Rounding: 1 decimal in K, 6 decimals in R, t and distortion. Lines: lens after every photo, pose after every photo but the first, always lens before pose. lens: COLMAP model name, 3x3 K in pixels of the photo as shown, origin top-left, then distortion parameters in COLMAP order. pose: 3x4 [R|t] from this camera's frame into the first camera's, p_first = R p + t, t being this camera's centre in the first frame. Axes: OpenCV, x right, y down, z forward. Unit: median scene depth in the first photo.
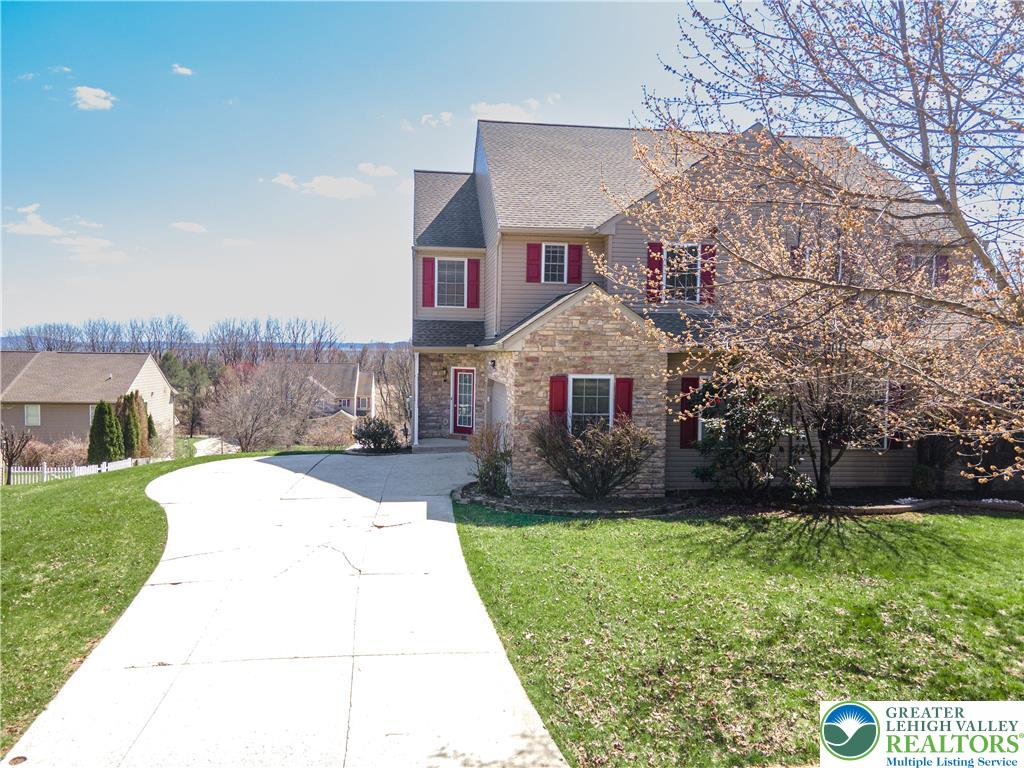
lens RADIAL K [[735.5, 0, 512.0], [0, 735.5, 384.0], [0, 0, 1]] dist [0.030677, 0.001951]
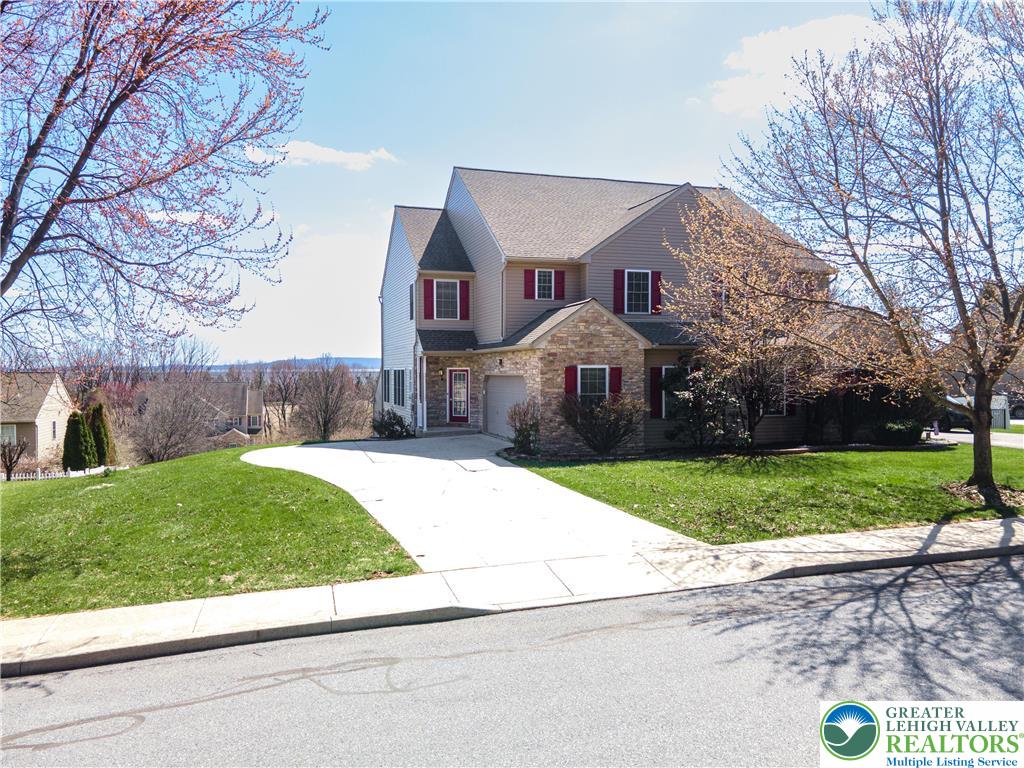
lens RADIAL K [[735.5, 0, 512.0], [0, 735.5, 384.0], [0, 0, 1]] dist [0.030677, 0.001951]
pose [[0.982115, -0.021117, 0.187094, -0.248373], [0.025912, 0.999395, -0.023217, 0.041809], [-0.186490, 0.027649, 0.982068, -0.269489]]
